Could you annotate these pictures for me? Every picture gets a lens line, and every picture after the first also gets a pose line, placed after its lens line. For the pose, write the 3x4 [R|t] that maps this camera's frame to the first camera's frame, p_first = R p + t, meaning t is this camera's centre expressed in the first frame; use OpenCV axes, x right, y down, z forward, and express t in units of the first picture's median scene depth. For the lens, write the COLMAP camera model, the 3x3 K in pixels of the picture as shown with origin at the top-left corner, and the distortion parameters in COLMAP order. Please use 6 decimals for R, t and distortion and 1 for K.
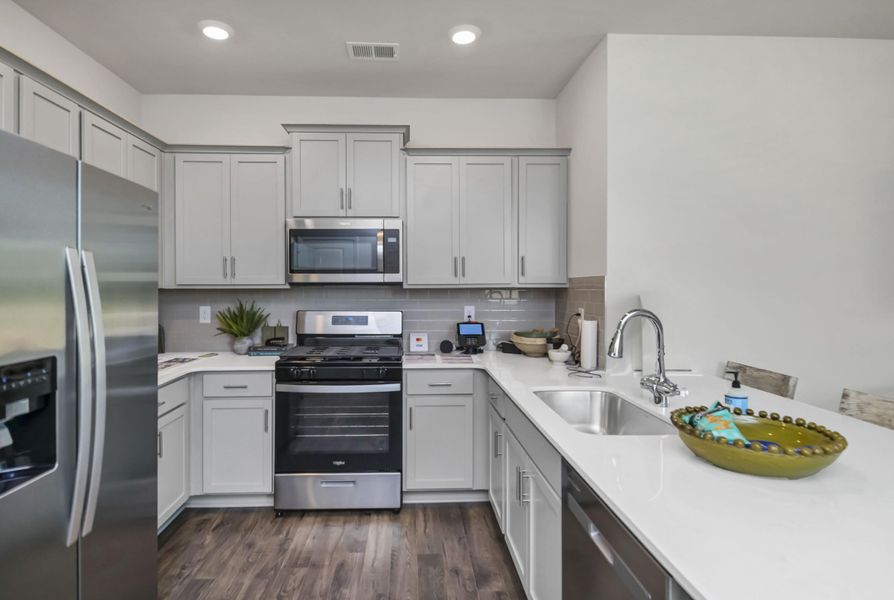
lens RADIAL K [[489.3, 0, 441.8], [0, 489.3, 288.3], [0, 0, 1]] dist [0.000959, -0.000966]
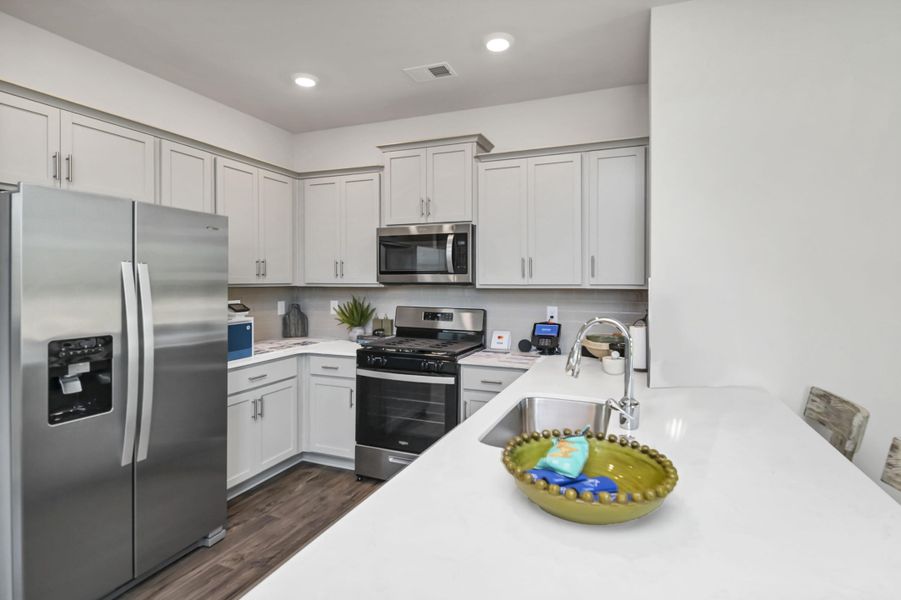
lens RADIAL K [[469.7, 0, 454.5], [0, 469.7, 283.6], [0, 0, 1]] dist [0.001645, -0.000938]
pose [[0.910114, 0.007873, -0.414282, 0.316194], [-0.007803, 0.999968, 0.001863, -0.012003], [0.414284, 0.001537, 0.910147, 0.058361]]
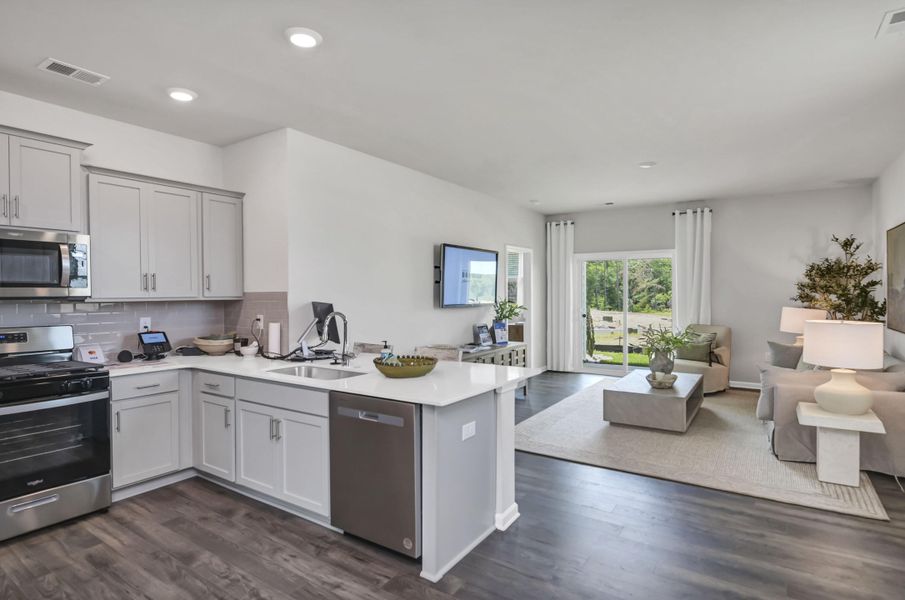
lens RADIAL K [[453.3, 0, 452.5], [0, 453.3, 300.0], [0, 0, 1]] dist [-0.000274, -0.000080]
pose [[0.614438, -0.011878, 0.788876, -0.374897], [0.010817, 0.999920, 0.006631, -0.002478], [-0.788891, 0.004459, 0.614517, -0.194808]]
